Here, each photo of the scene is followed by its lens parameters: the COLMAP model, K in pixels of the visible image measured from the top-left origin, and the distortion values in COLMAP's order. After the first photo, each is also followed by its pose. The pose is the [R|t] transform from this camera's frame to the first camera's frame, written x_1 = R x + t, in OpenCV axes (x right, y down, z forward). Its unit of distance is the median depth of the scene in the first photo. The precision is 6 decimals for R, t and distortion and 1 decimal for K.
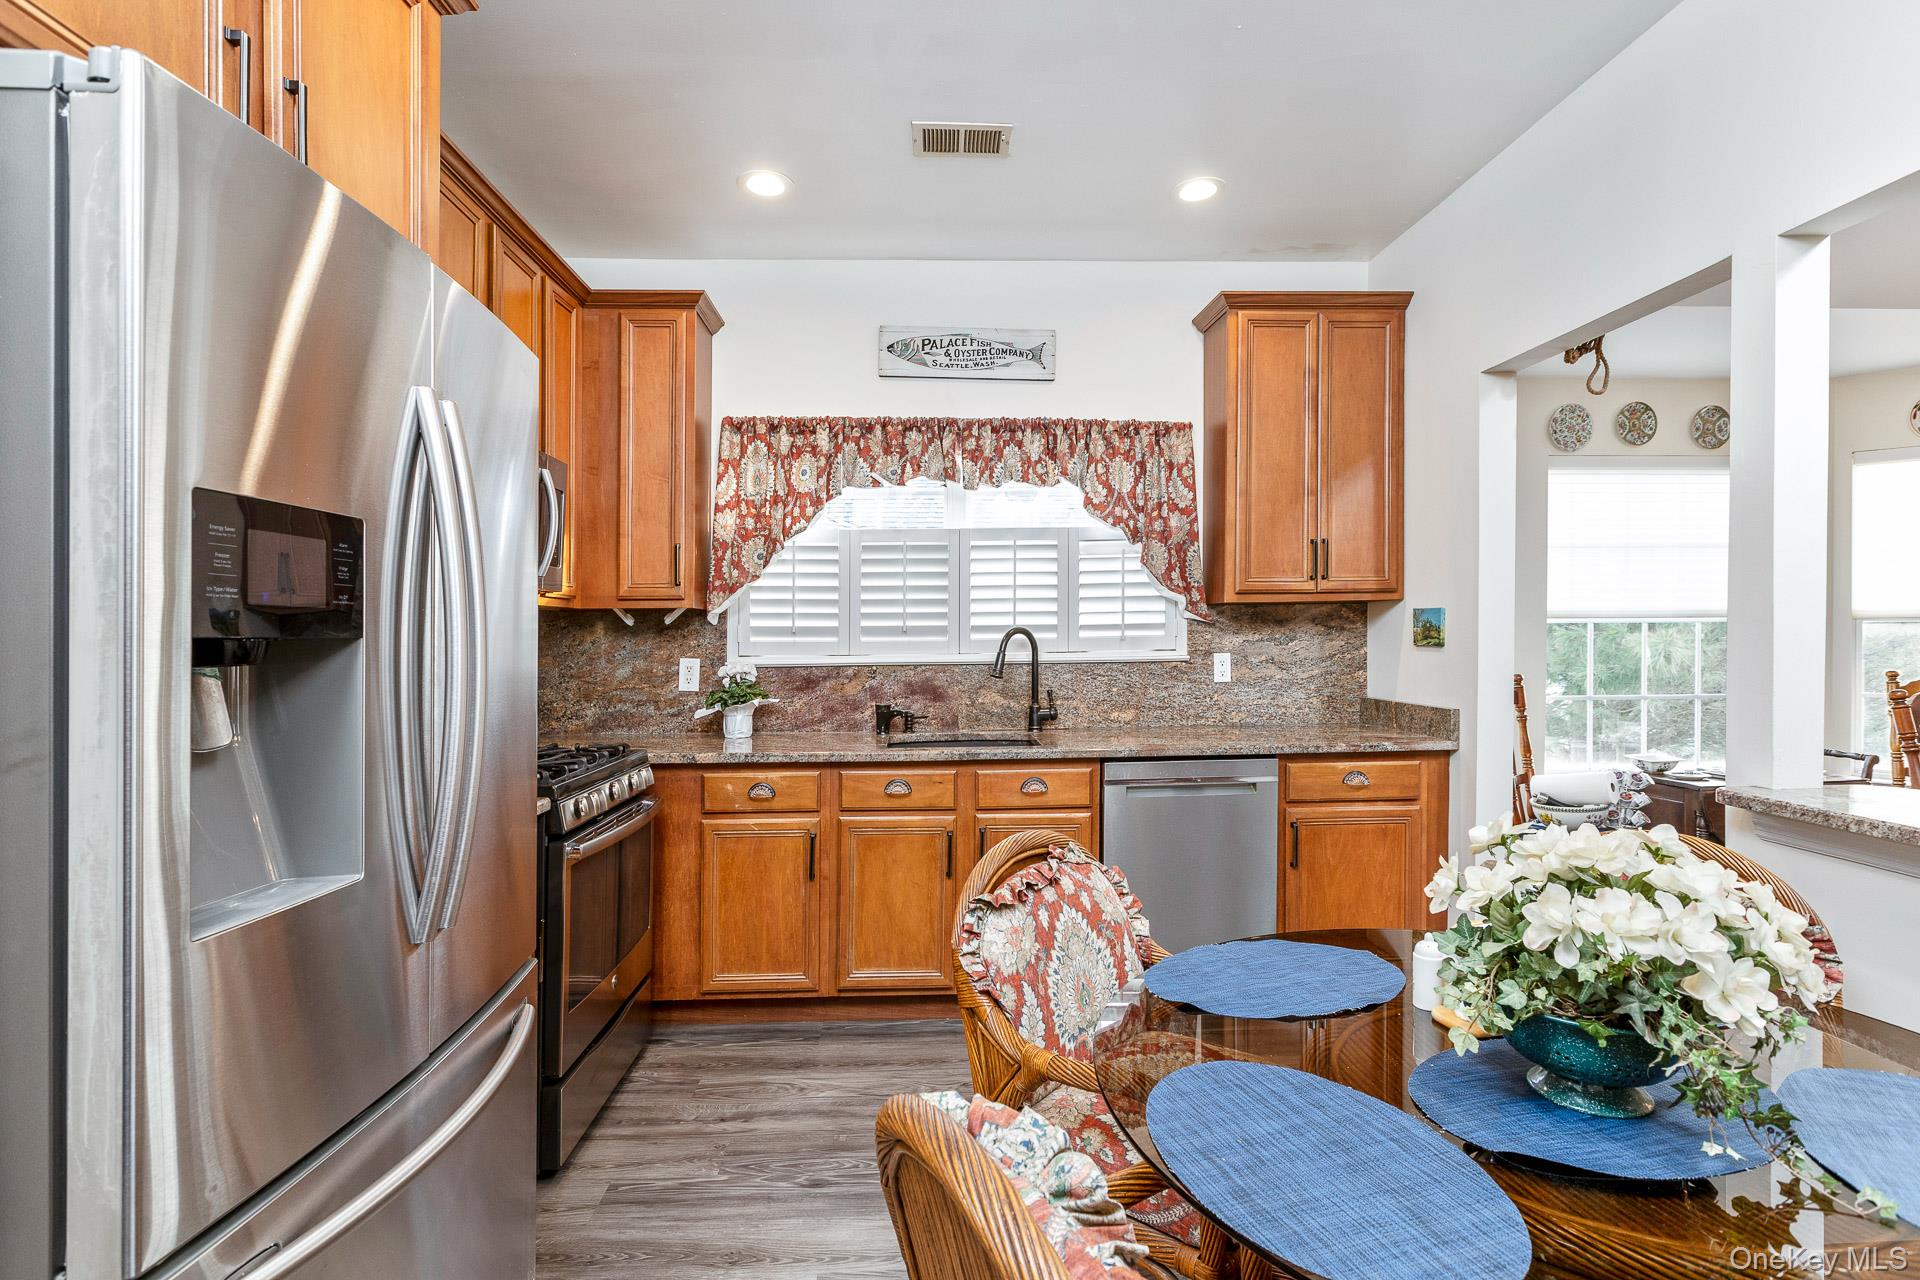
lens RADIAL K [[960.4, 0, 971.3], [0, 960.4, 628.8], [0, 0, 1]] dist [-0.001023, 0.004153]
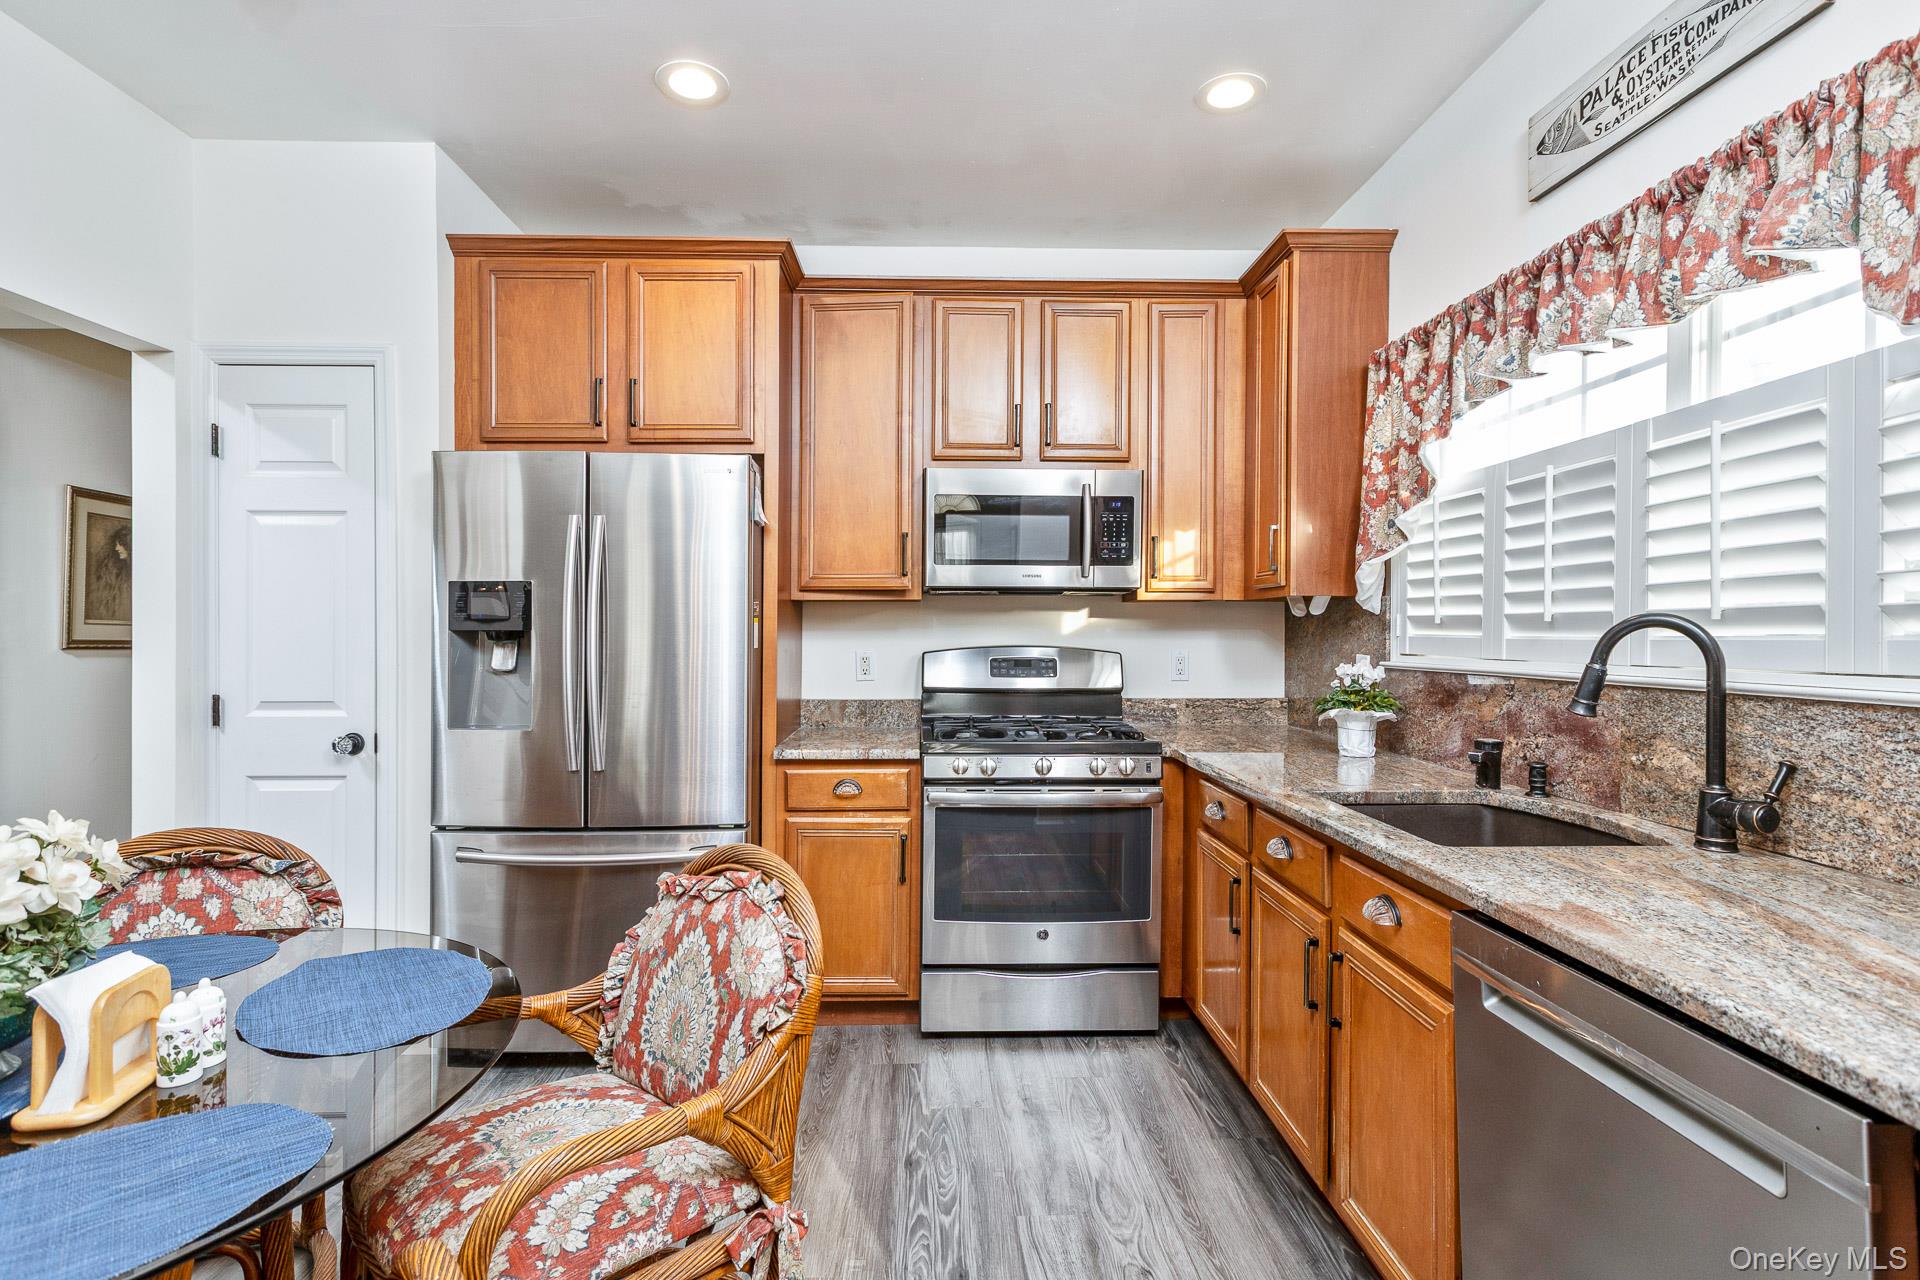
lens RADIAL K [[900.1, 0, 942.3], [0, 900.1, 612.3], [0, 0, 1]] dist [0.007754, -0.001895]
pose [[-0.034457, -0.011201, -0.999343, 0.491661], [0.008870, 0.999894, -0.011513, -0.000238], [0.999367, -0.009261, -0.034354, 0.652138]]
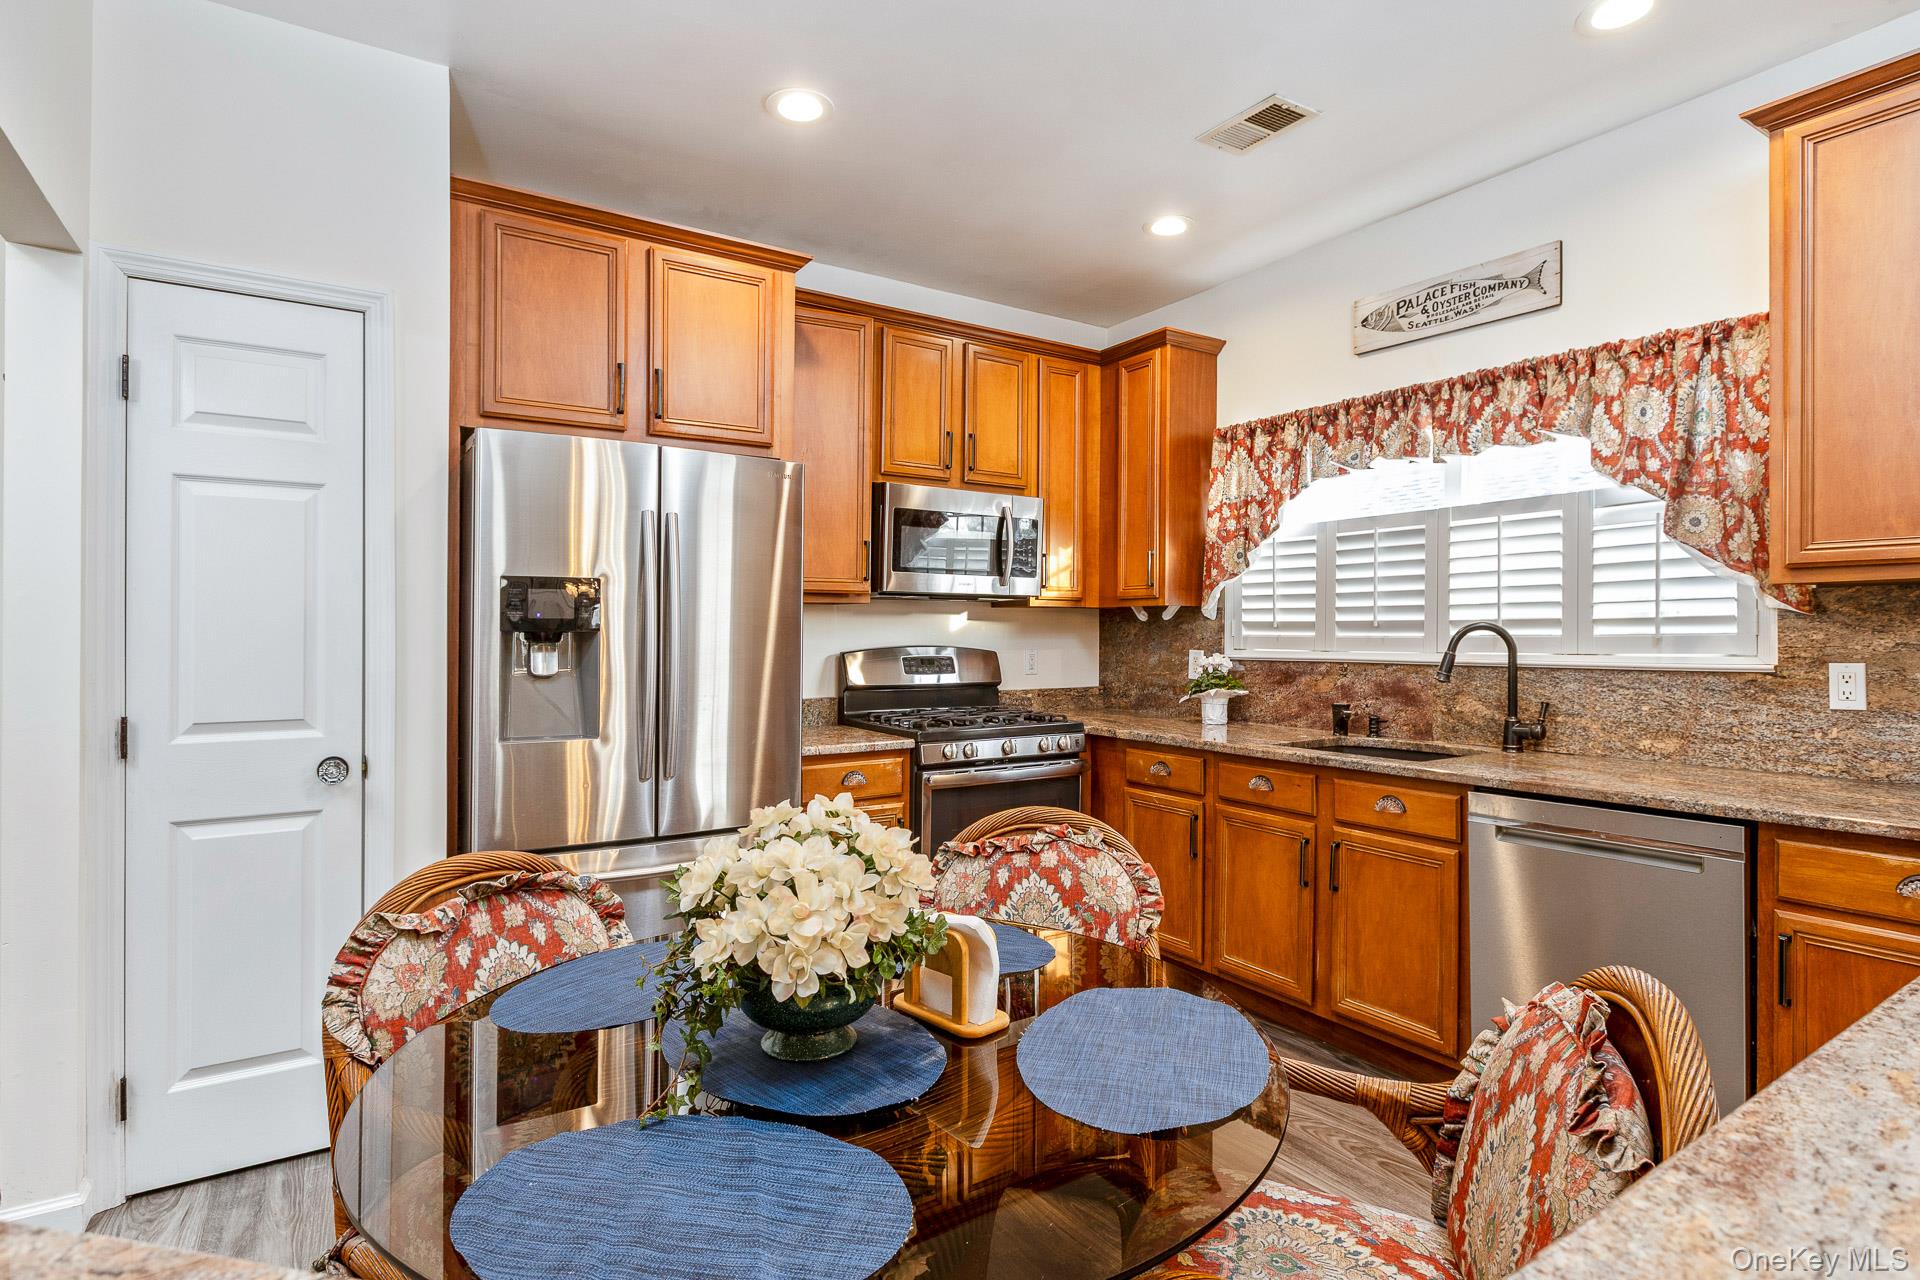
lens RADIAL K [[972.3, 0, 929.9], [0, 972.3, 608.5], [0, 0, 1]] dist [-0.003468, -0.000500]
pose [[0.489274, -0.012449, -0.872041, 0.532951], [0.003099, 0.999917, -0.012536, -0.004257], [0.872124, 0.003431, 0.489272, 0.174135]]
